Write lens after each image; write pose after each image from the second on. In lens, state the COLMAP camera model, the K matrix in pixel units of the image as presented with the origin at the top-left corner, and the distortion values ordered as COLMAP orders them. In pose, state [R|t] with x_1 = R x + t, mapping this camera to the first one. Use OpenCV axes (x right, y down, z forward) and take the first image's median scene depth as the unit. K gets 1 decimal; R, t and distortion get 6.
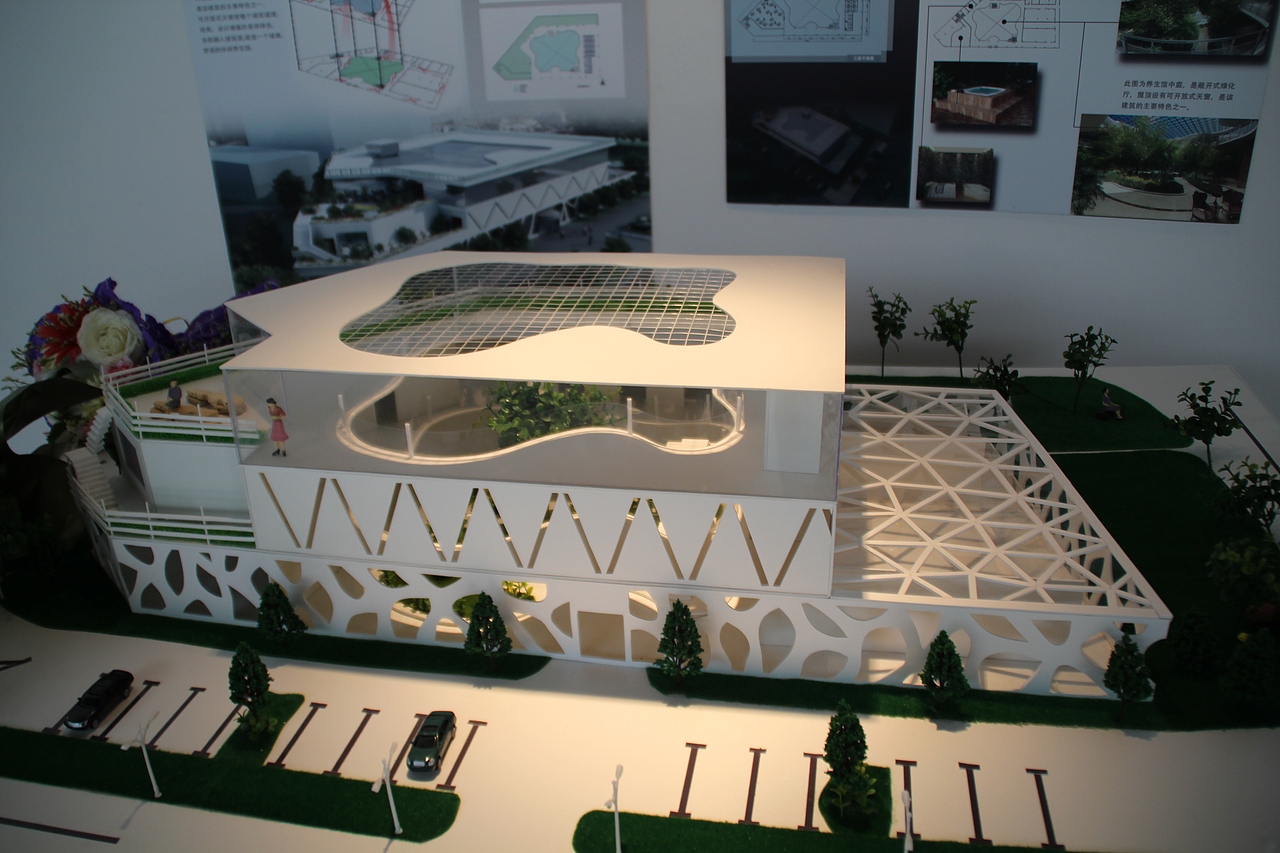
lens RADIAL K [[1046.7, 0, 640.0], [0, 1046.7, 426.5], [0, 0, 1]] dist [-0.169759, 0.117562]
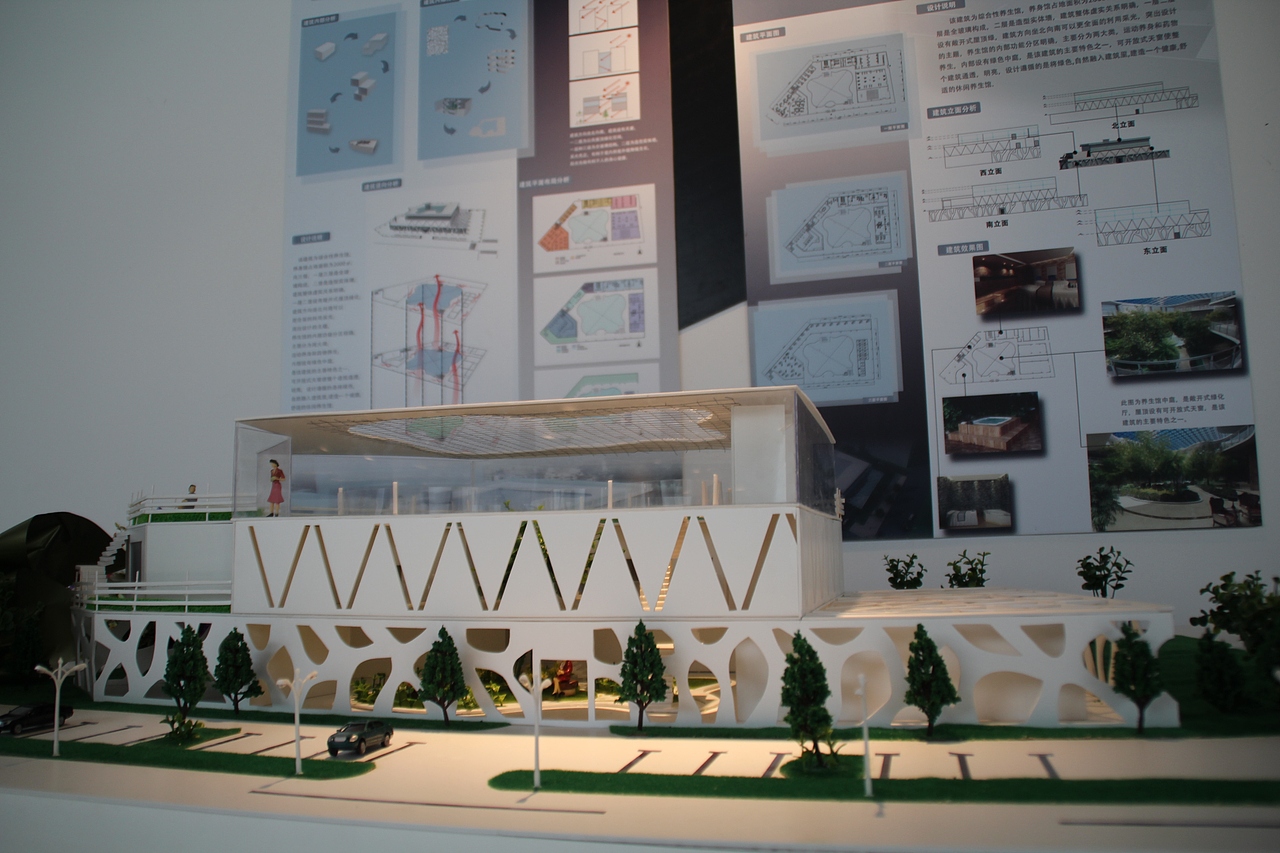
lens RADIAL K [[1046.7, 0, 640.0], [0, 1046.7, 426.5], [0, 0, 1]] dist [-0.169759, 0.117562]
pose [[0.996947, 0.001251, -0.078072, 0.054063], [-0.040786, 0.860961, -0.507033, 0.243885], [0.066583, 0.508669, 0.858384, 0.045193]]
